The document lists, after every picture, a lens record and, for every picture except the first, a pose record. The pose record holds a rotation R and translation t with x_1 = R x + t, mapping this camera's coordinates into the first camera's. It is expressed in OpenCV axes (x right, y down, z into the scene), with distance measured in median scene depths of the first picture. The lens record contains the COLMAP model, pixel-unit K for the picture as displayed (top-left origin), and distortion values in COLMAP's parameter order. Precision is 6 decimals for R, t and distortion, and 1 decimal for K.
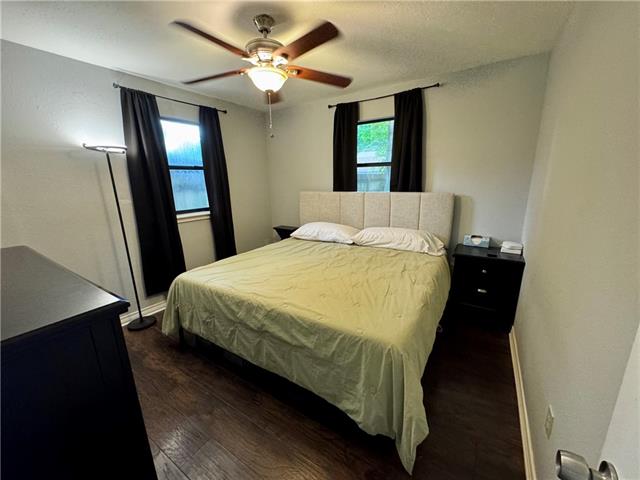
lens RADIAL K [[255.0, 0, 323.6], [0, 255.0, 241.0], [0, 0, 1]] dist [-0.003987, -0.000675]
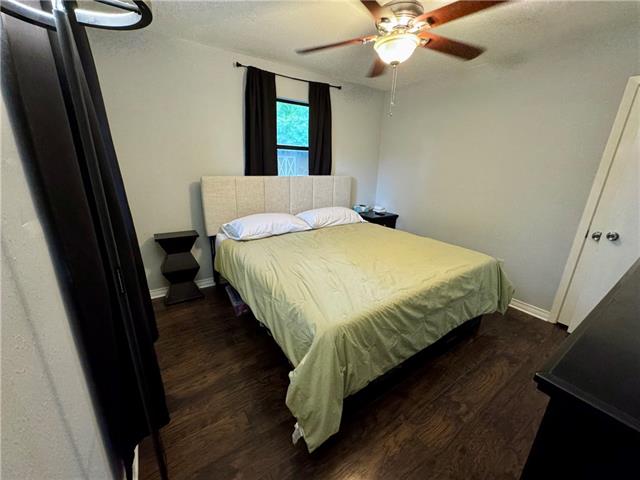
lens RADIAL K [[255.0, 0, 321.2], [0, 255.0, 240.0], [0, 0, 1]] dist [-0.003987, -0.000675]
pose [[0.402144, -0.235151, 0.884864, -0.746557], [0.179192, 0.967979, 0.175802, -0.114087], [-0.897870, 0.087863, 0.431404, 0.535335]]
